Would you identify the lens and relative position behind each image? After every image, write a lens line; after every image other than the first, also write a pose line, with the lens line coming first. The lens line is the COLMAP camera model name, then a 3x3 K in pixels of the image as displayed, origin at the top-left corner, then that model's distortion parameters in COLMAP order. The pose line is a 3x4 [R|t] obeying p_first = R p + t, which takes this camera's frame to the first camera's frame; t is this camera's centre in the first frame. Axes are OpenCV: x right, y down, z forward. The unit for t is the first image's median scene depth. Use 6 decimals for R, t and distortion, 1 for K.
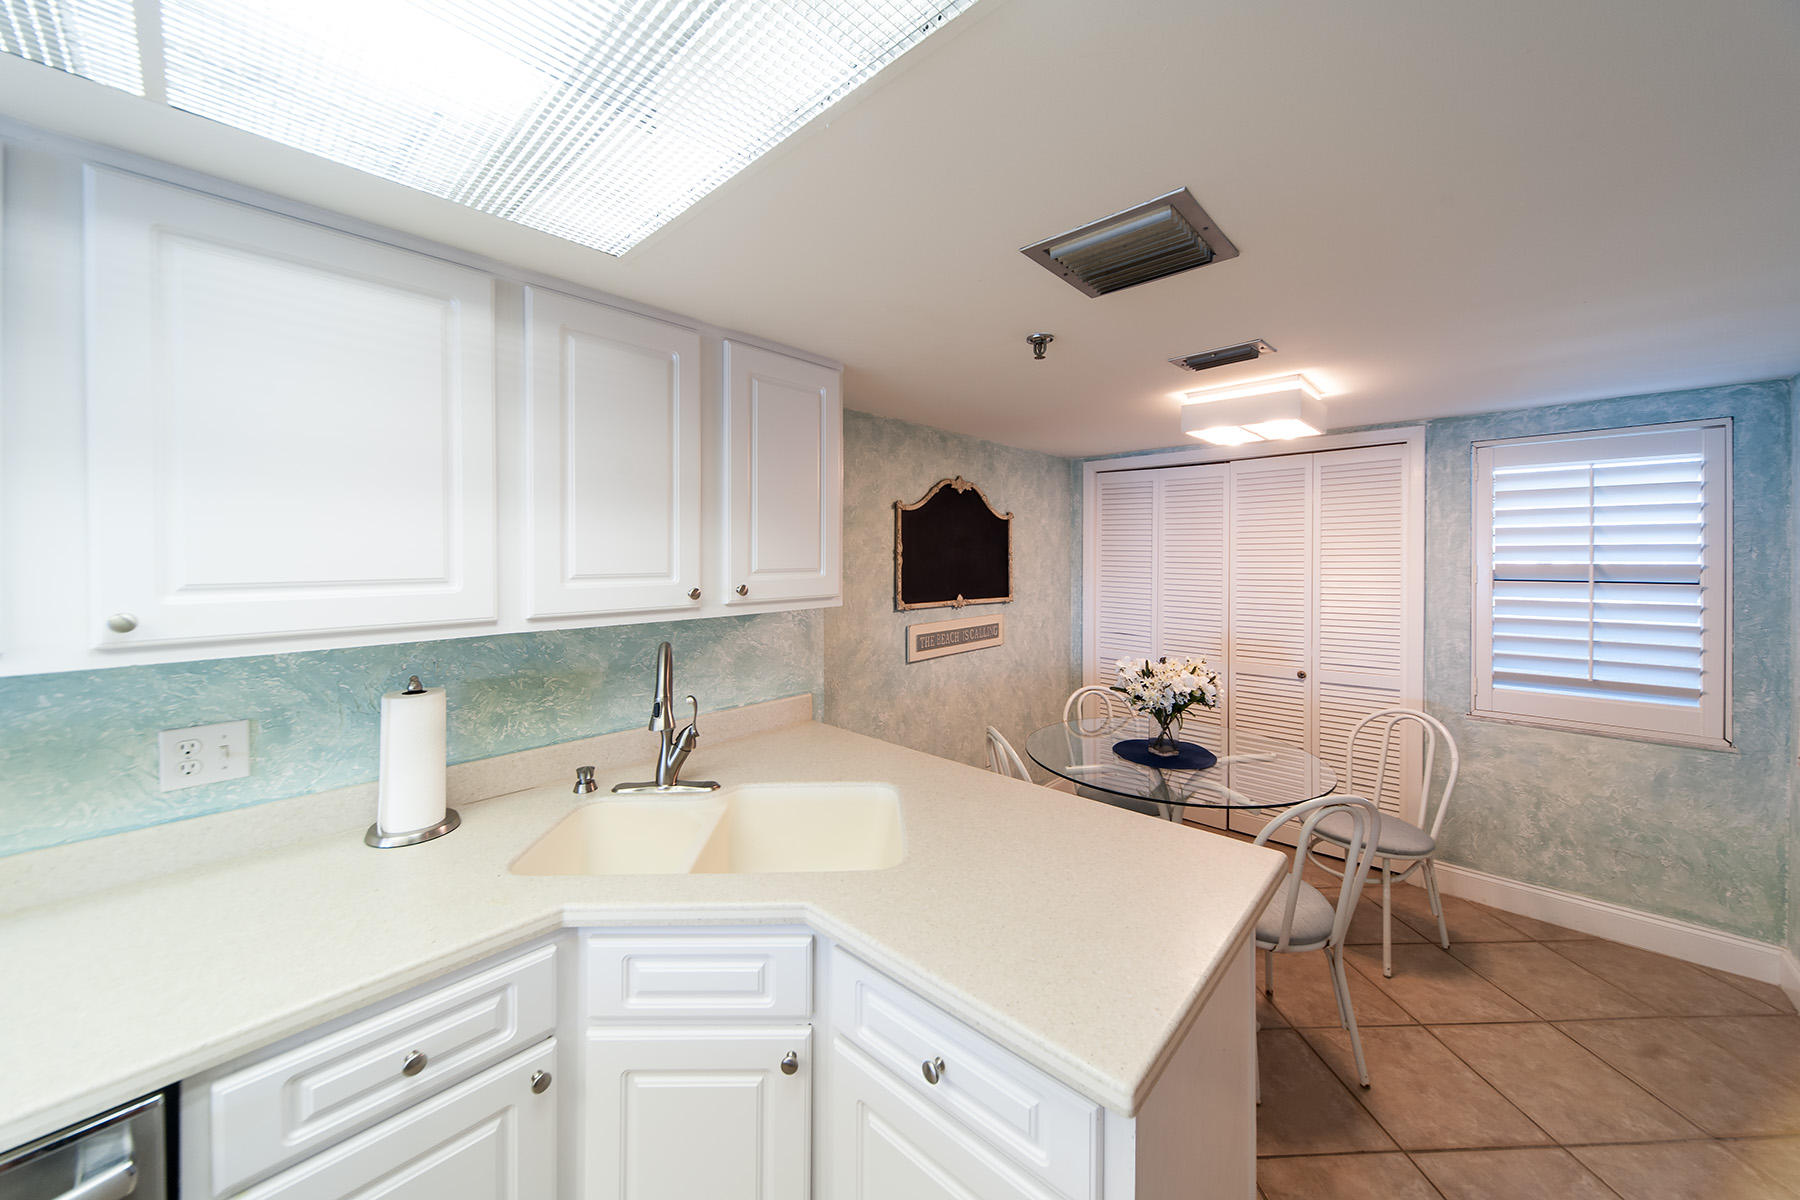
lens RADIAL K [[642.4, 0, 870.9], [0, 642.4, 557.2], [0, 0, 1]] dist [-0.002993, -0.000567]
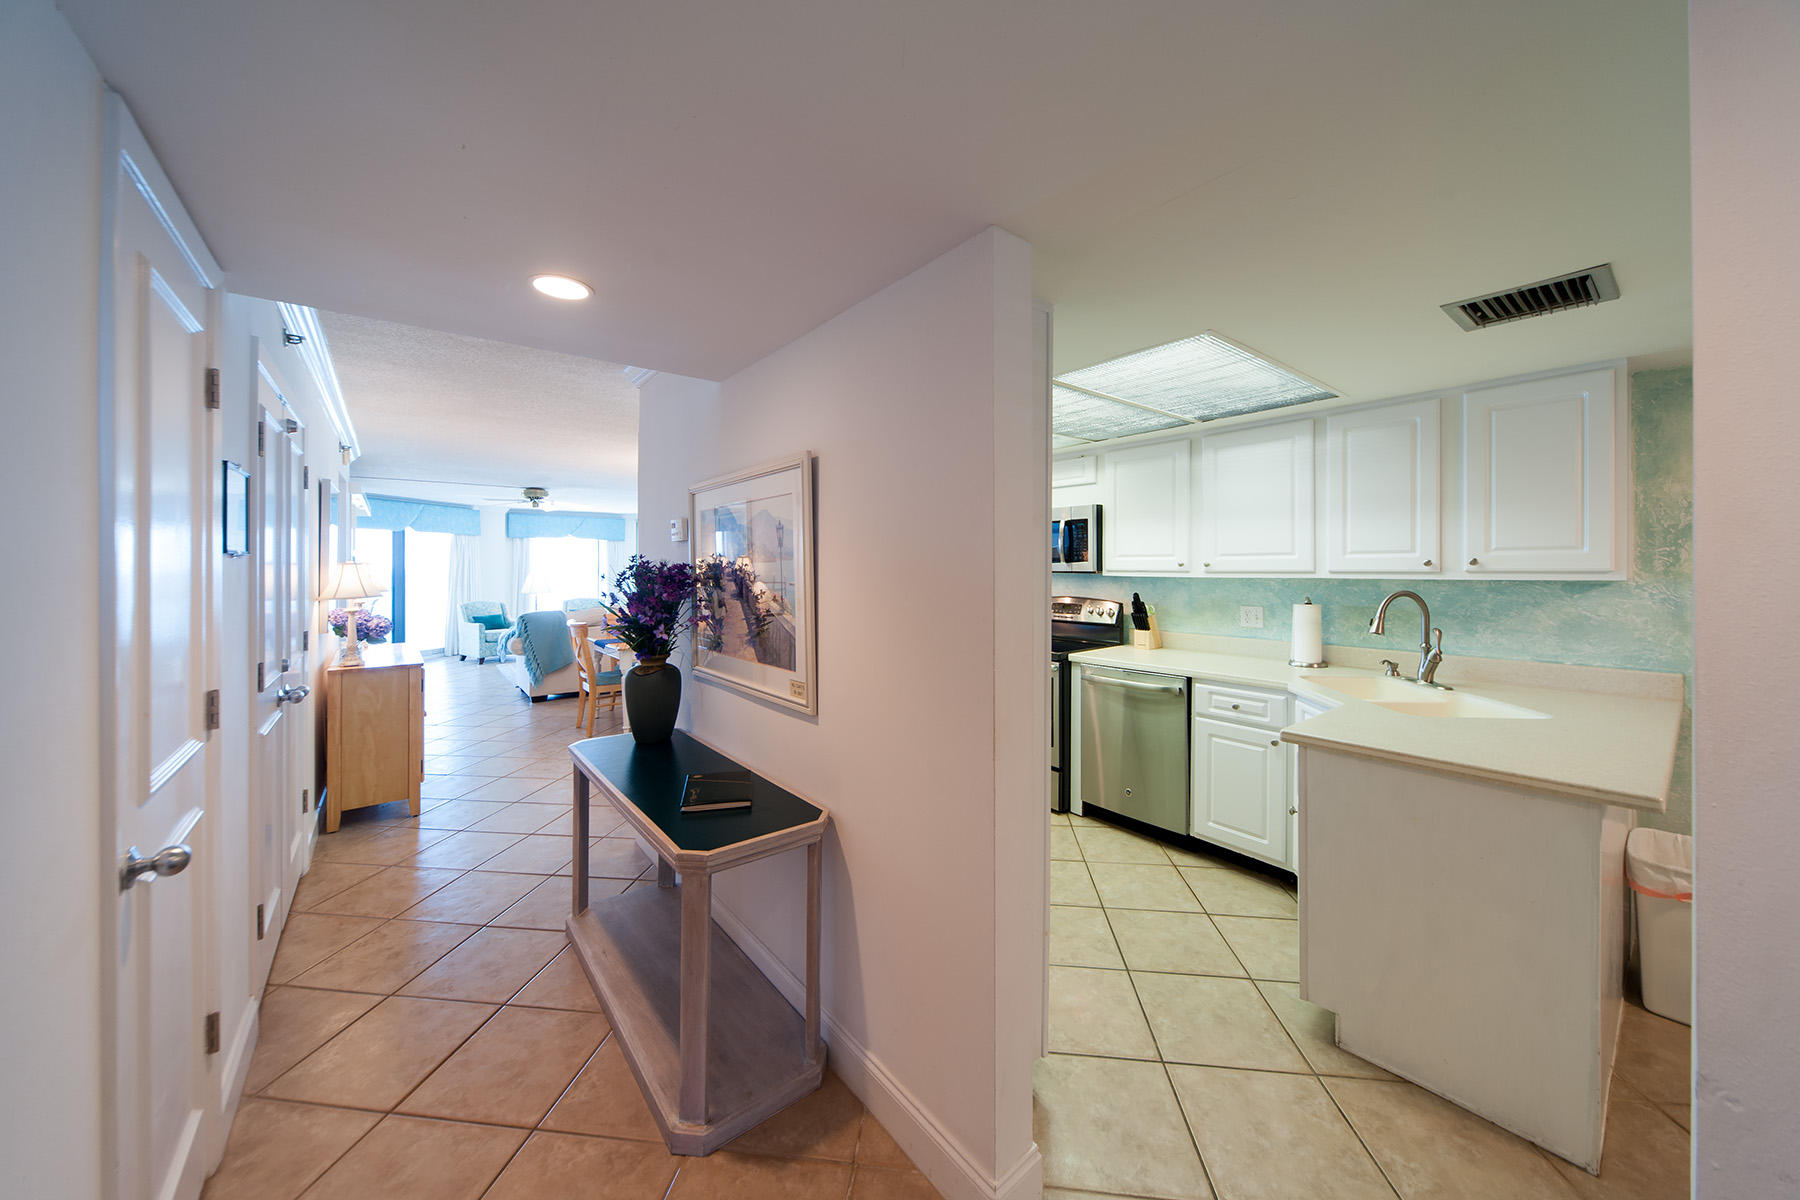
lens RADIAL K [[619.4, 0, 971.4], [0, 619.4, 598.1], [0, 0, 1]] dist [0.000005, -0.000035]
pose [[-0.061993, 0.050742, -0.996786, 0.909026], [0.000592, 0.998709, 0.050803, 0.044387], [0.998076, 0.002559, -0.061943, -0.036083]]
